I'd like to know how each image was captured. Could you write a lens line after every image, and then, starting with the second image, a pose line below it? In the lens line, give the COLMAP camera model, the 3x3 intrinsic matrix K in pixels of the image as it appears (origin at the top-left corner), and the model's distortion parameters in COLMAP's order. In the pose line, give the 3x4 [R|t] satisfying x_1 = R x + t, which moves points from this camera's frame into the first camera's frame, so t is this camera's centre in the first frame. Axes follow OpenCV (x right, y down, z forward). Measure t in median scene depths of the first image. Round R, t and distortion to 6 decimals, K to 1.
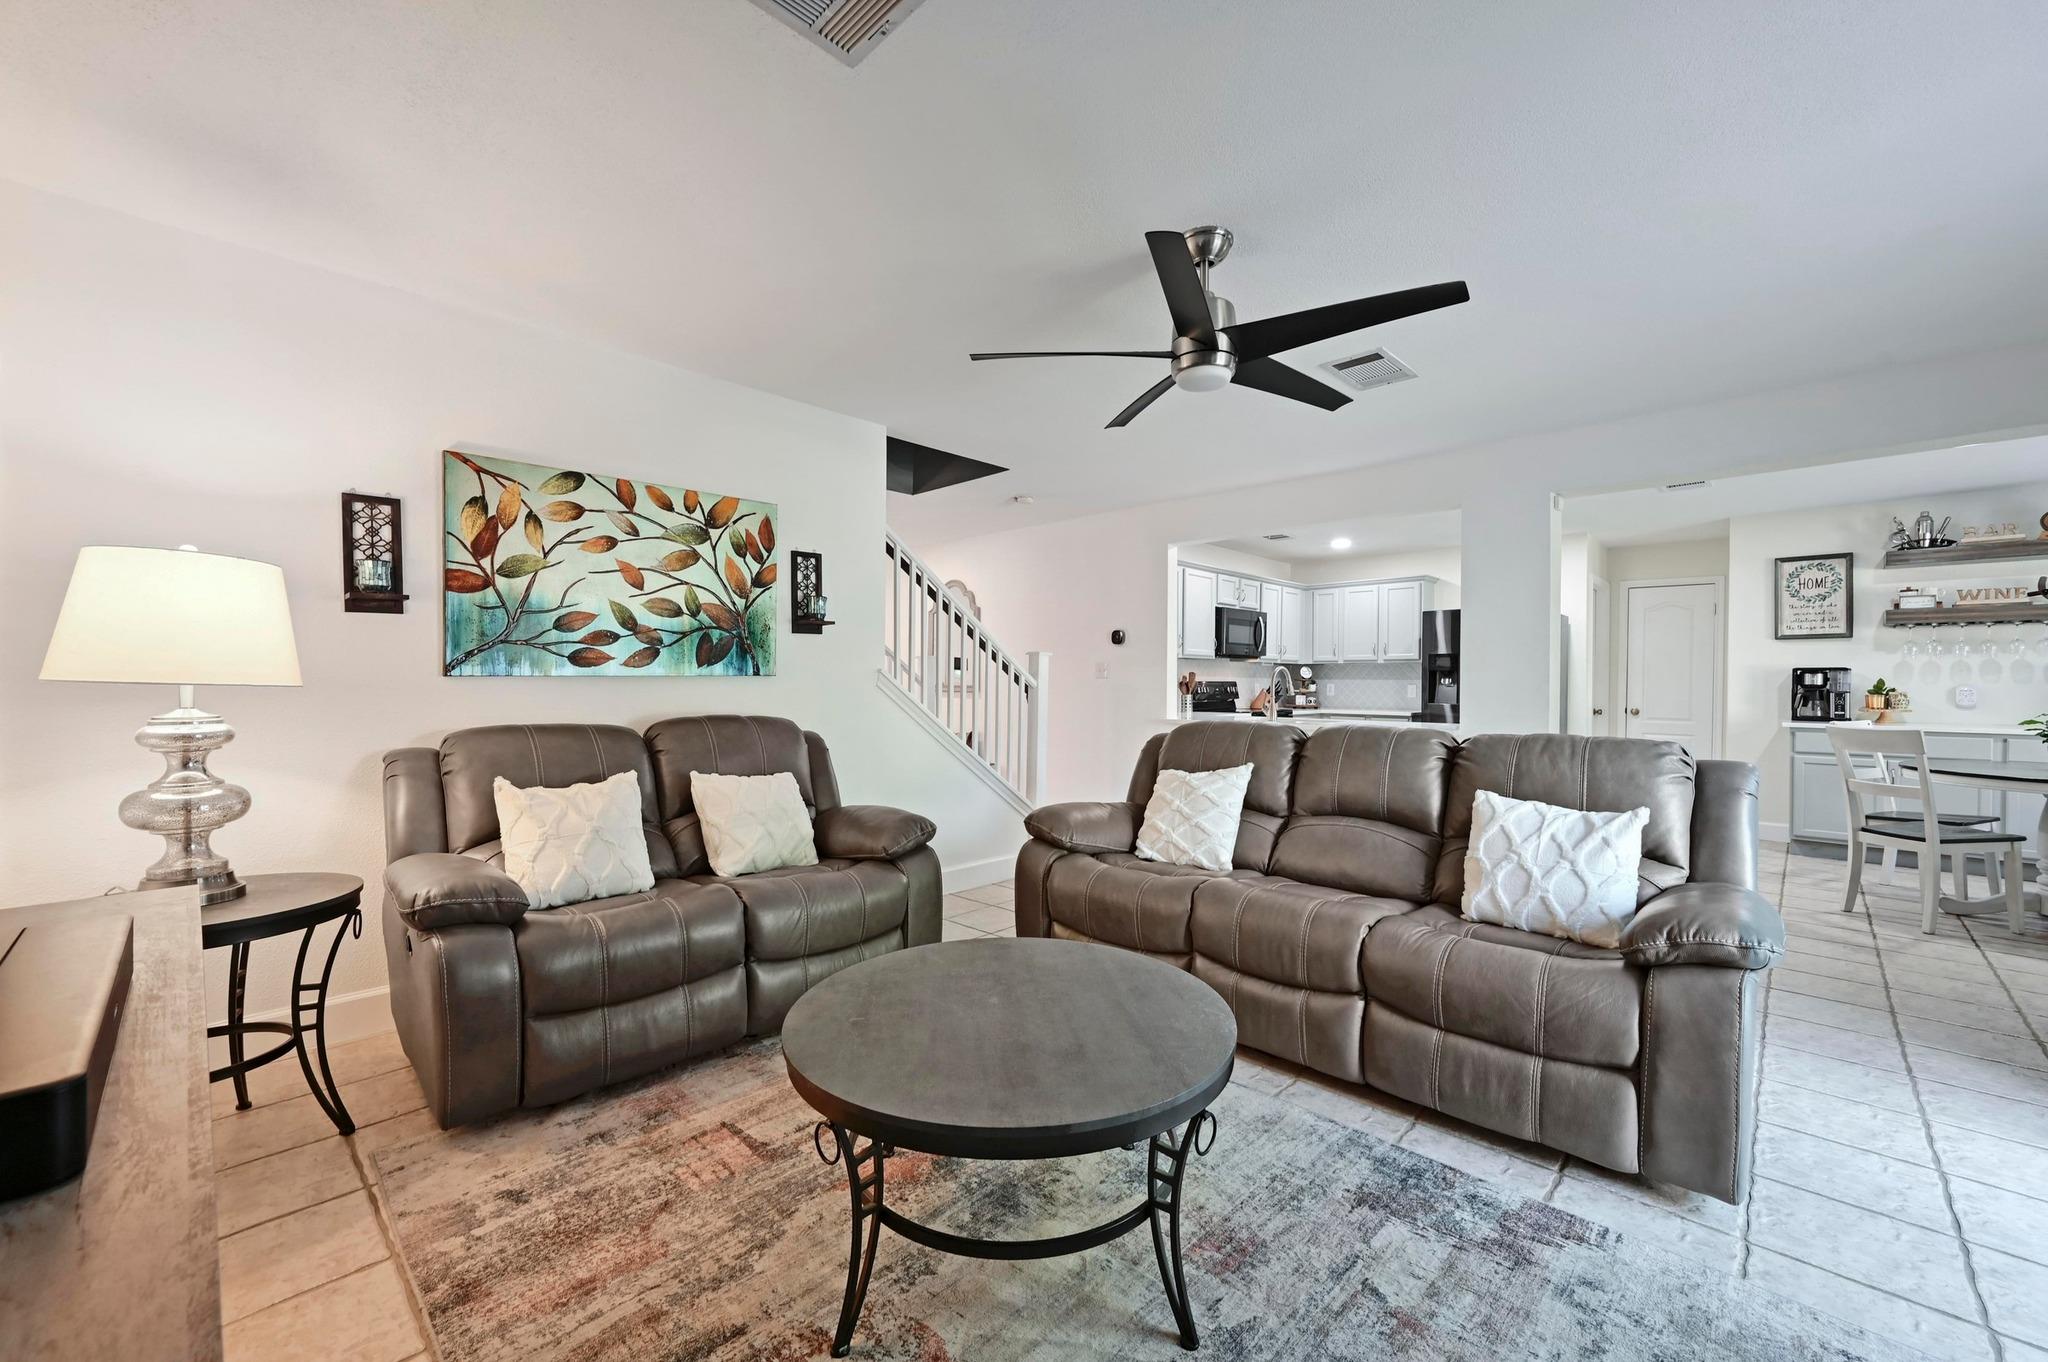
lens RADIAL K [[806.8, 0, 1029.5], [0, 806.8, 682.5], [0, 0, 1]] dist [0.004032, 0.000558]
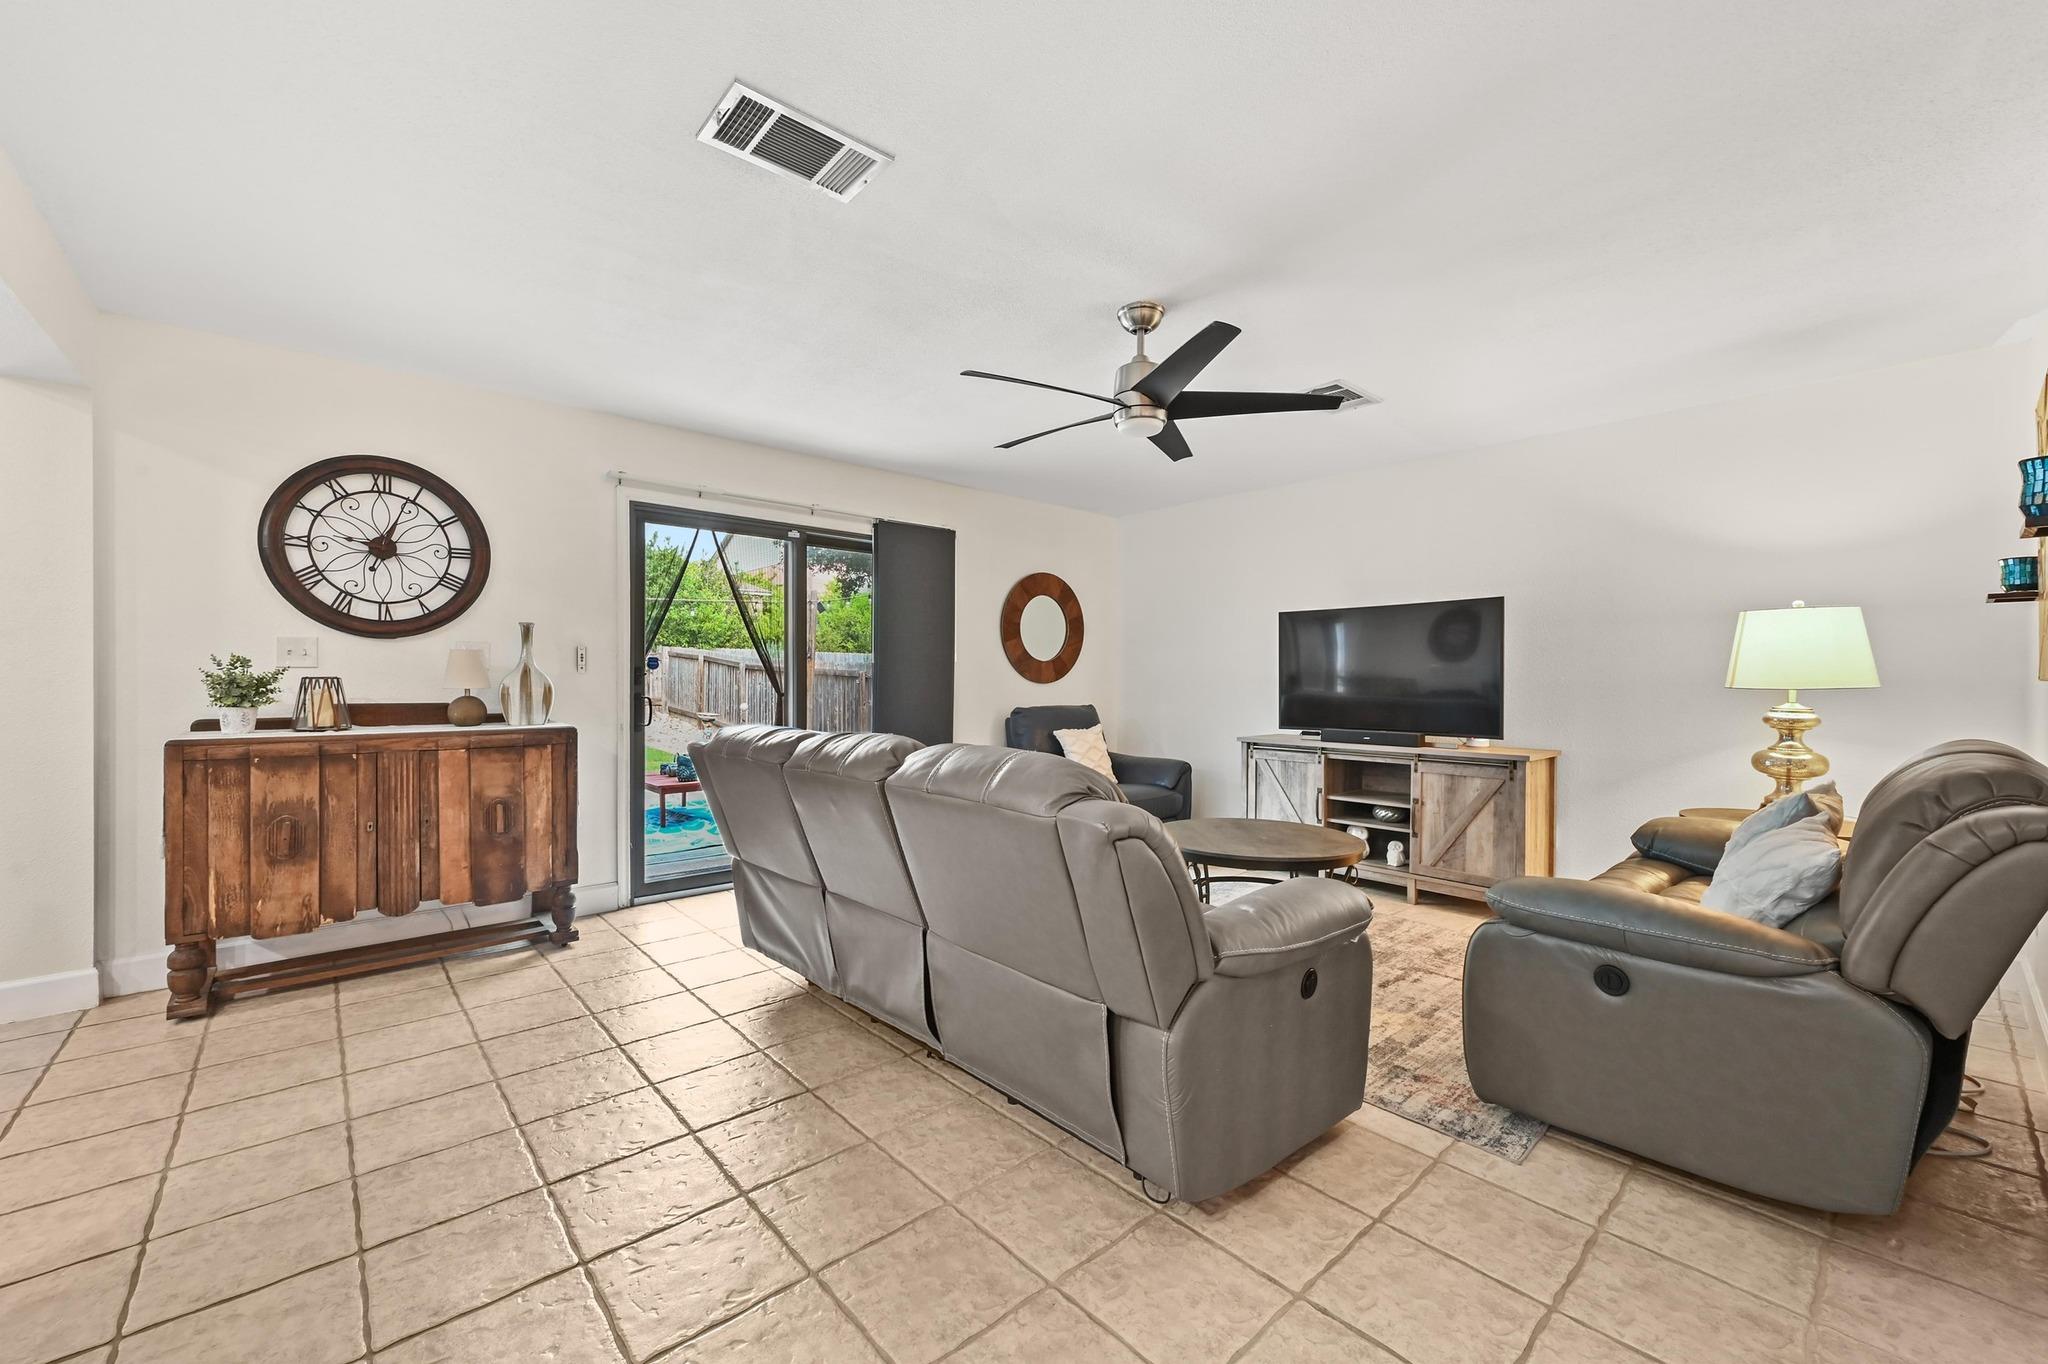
lens RADIAL K [[810.8, 0, 1030.8], [0, 810.8, 685.9], [0, 0, 1]] dist [0.001312, 0.001560]
pose [[-0.997126, -0.010911, 0.074974, 0.175863], [-0.010330, 0.999914, 0.008133, 0.000114], [-0.075056, 0.007335, -0.997152, 1.375854]]
